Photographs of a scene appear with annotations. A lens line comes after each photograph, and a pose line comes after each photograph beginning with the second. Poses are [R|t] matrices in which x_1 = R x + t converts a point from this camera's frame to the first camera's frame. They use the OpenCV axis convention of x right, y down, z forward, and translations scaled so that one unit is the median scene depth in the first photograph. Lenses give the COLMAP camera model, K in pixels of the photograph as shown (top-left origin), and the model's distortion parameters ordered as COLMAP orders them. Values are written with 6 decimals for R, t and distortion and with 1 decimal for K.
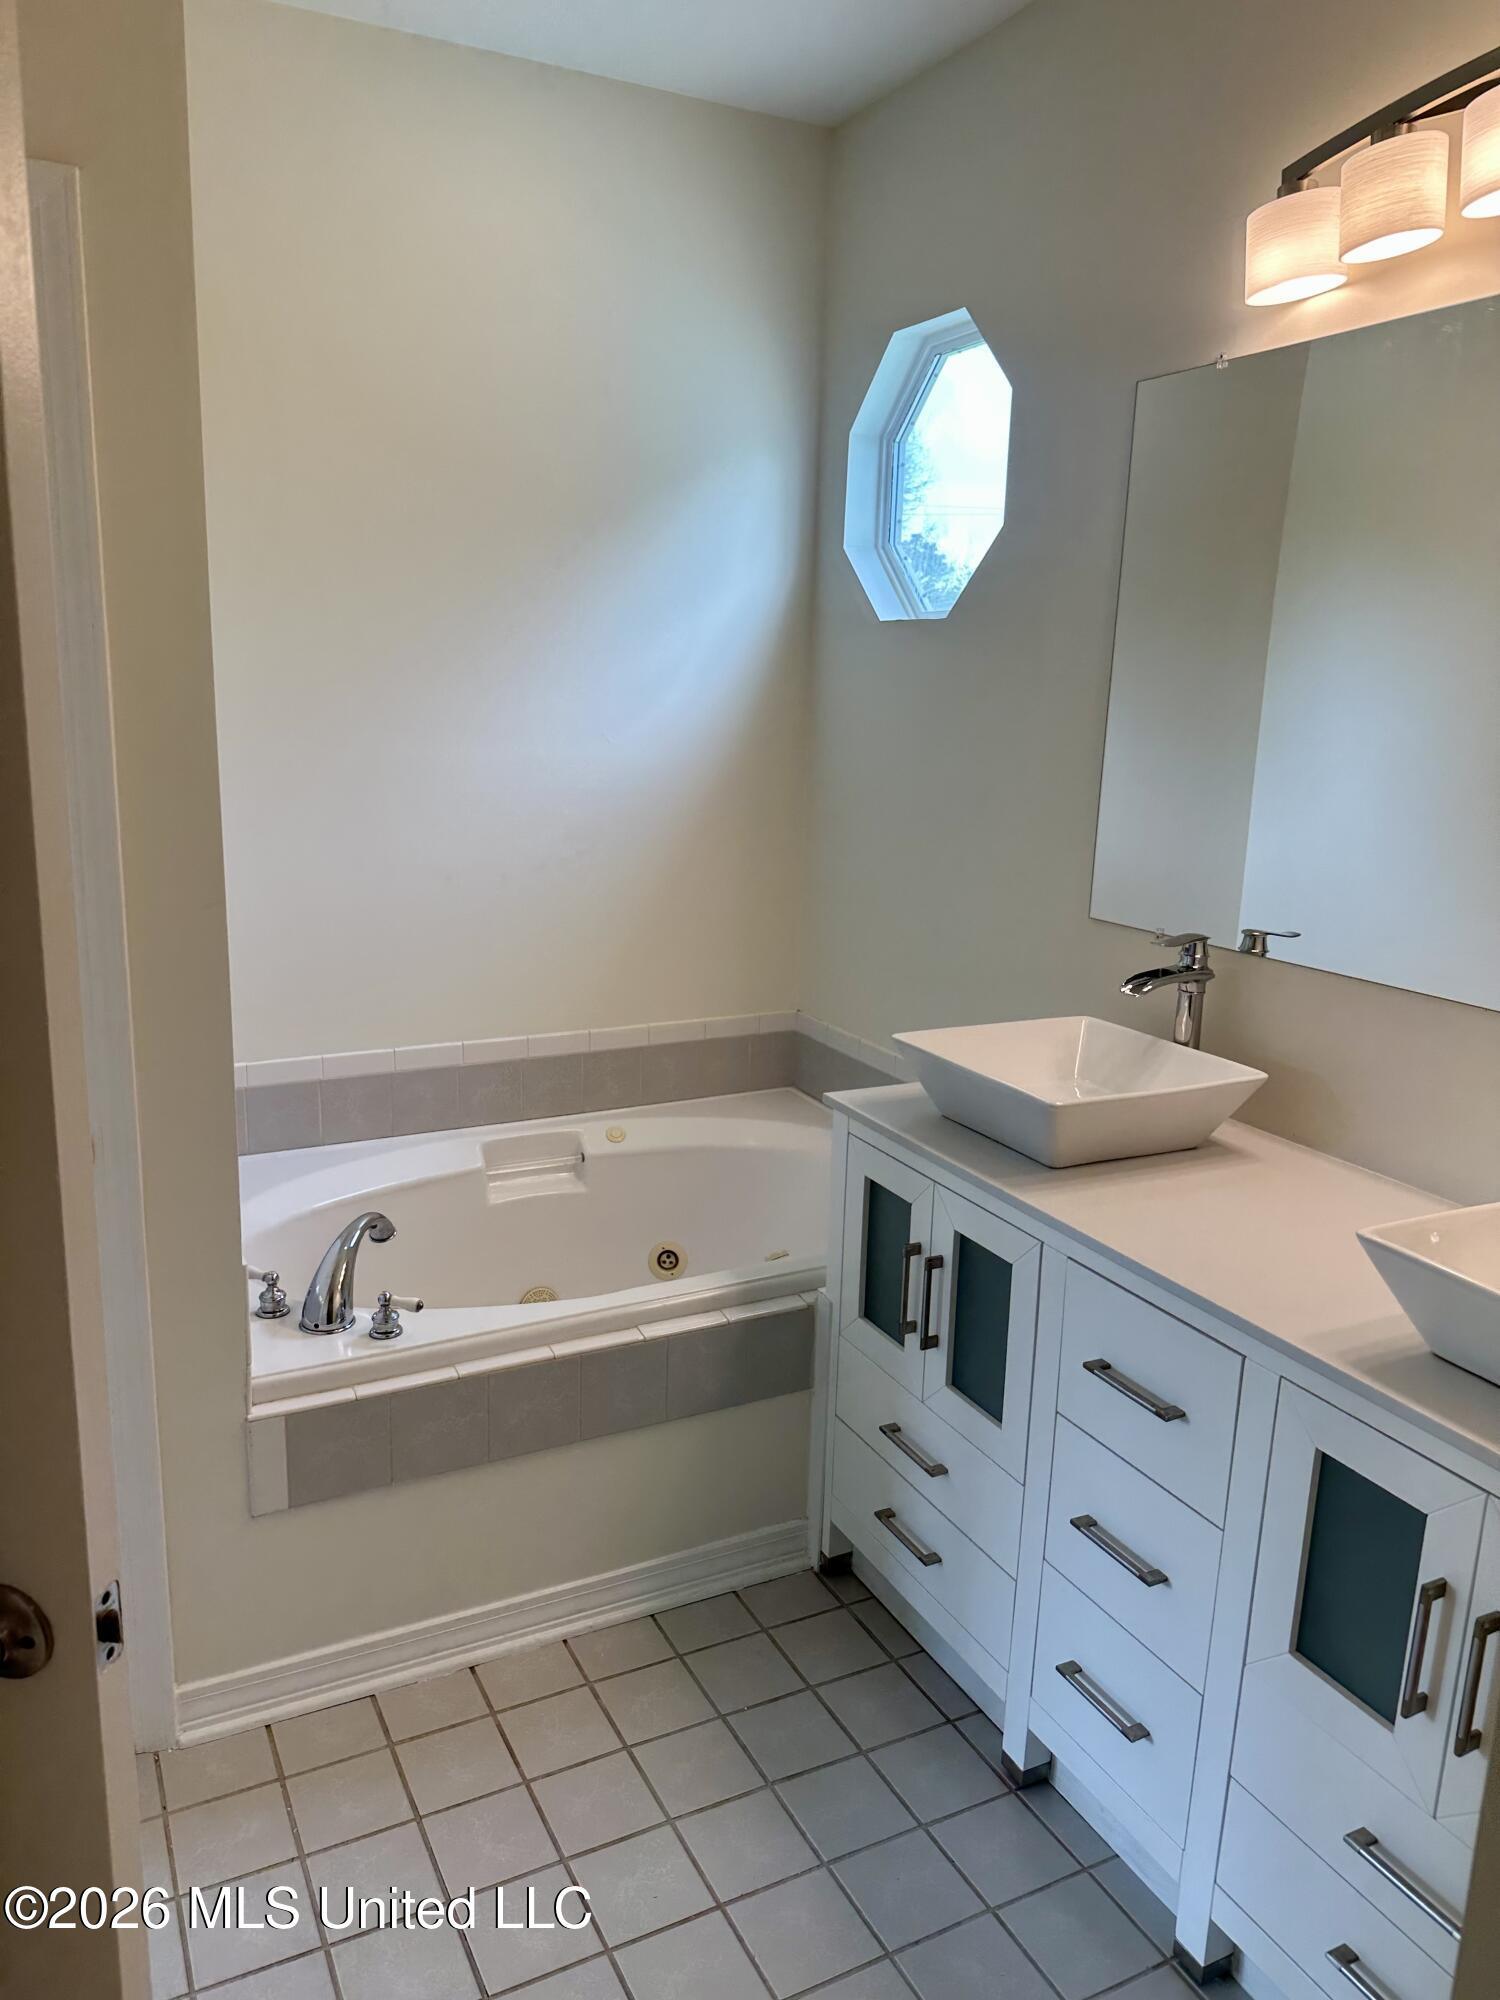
lens RADIAL K [[1438.1, 0, 750.0], [0, 1438.1, 1000.0], [0, 0, 1]] dist [0.003953, 0.002428]
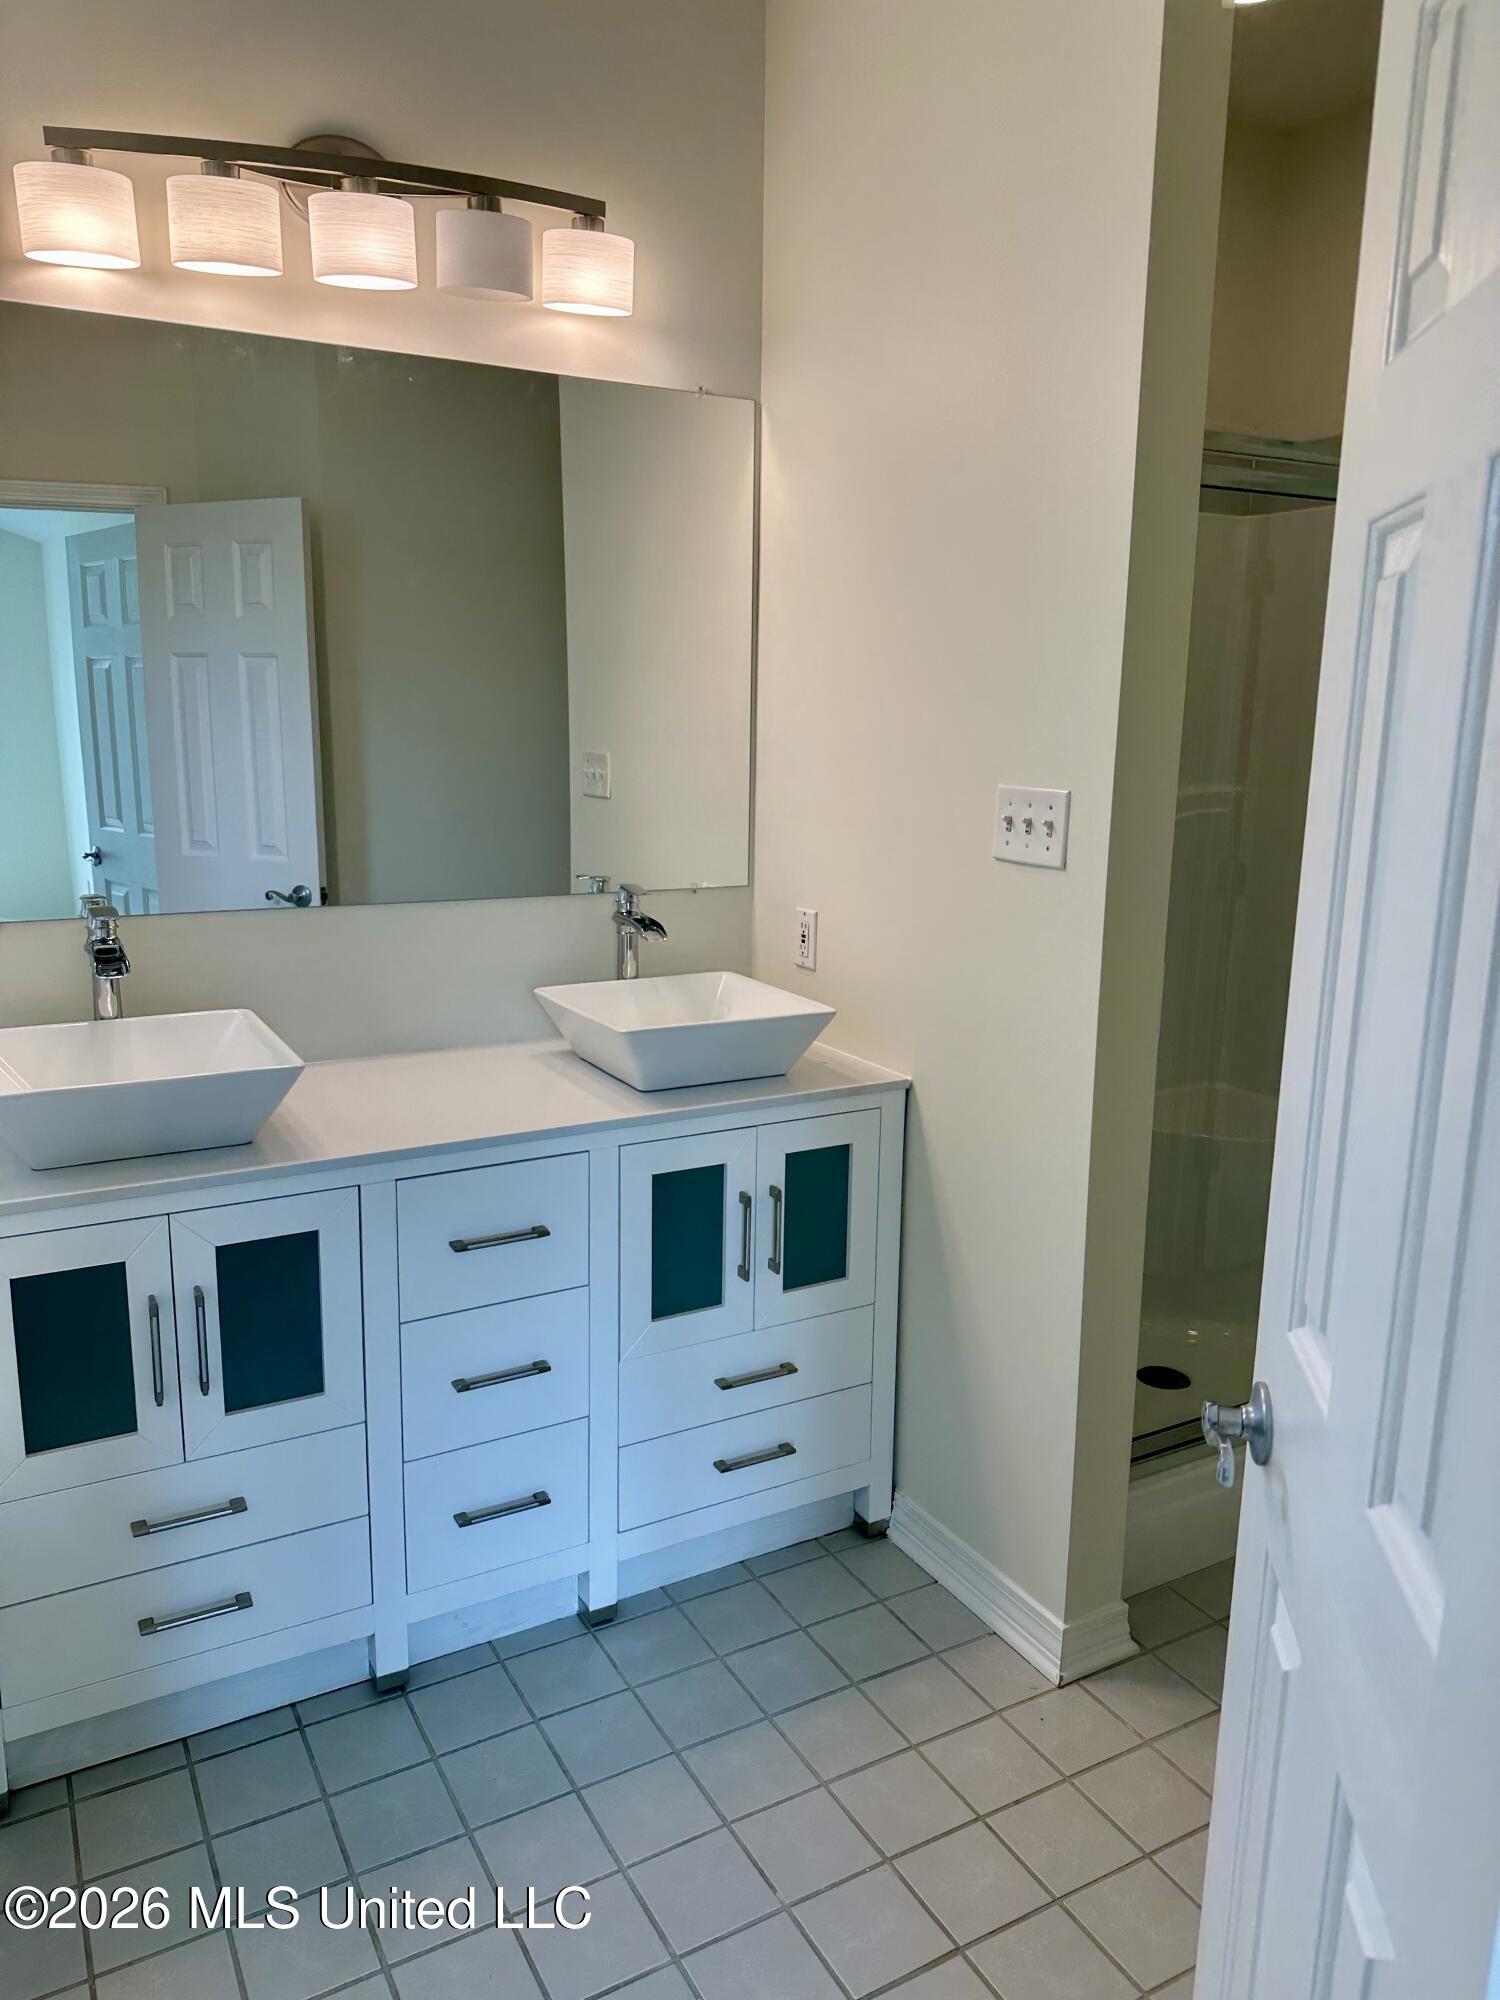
lens RADIAL K [[1438.1, 0, 750.0], [0, 1438.1, 1000.0], [0, 0, 1]] dist [0.003953, 0.002428]
pose [[-0.043229, -0.245739, 0.968372, -0.793526], [0.206047, 0.946247, 0.249323, -0.163635], [-0.977587, 0.210308, 0.009729, 0.675087]]
